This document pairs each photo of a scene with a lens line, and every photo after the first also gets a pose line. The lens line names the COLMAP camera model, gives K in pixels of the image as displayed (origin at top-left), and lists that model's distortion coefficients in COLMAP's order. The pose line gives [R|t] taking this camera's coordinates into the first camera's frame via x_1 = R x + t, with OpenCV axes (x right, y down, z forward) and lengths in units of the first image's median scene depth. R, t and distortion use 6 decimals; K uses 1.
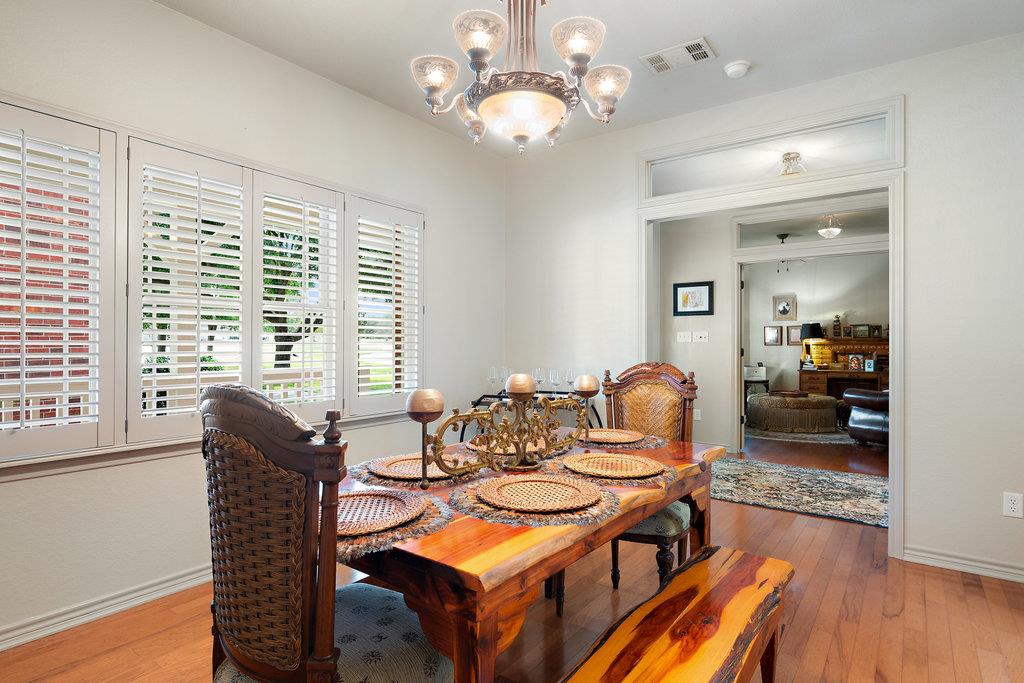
lens RADIAL K [[550.4, 0, 509.9], [0, 550.4, 345.7], [0, 0, 1]] dist [0.002500, 0.000232]
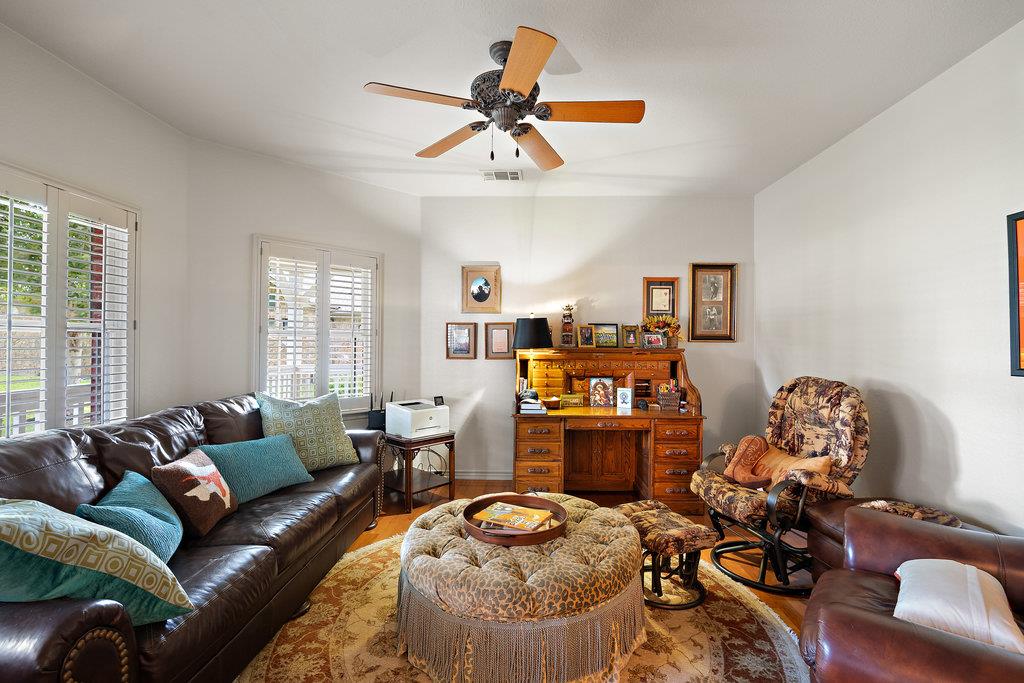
lens RADIAL K [[464.4, 0, 513.4], [0, 464.4, 343.5], [0, 0, 1]] dist [0.001359, -0.000151]
pose [[0.833149, 0.006667, 0.553008, 0.294393], [-0.007260, 0.999973, -0.001118, -0.016558], [-0.553001, -0.003084, 0.833175, 0.648966]]
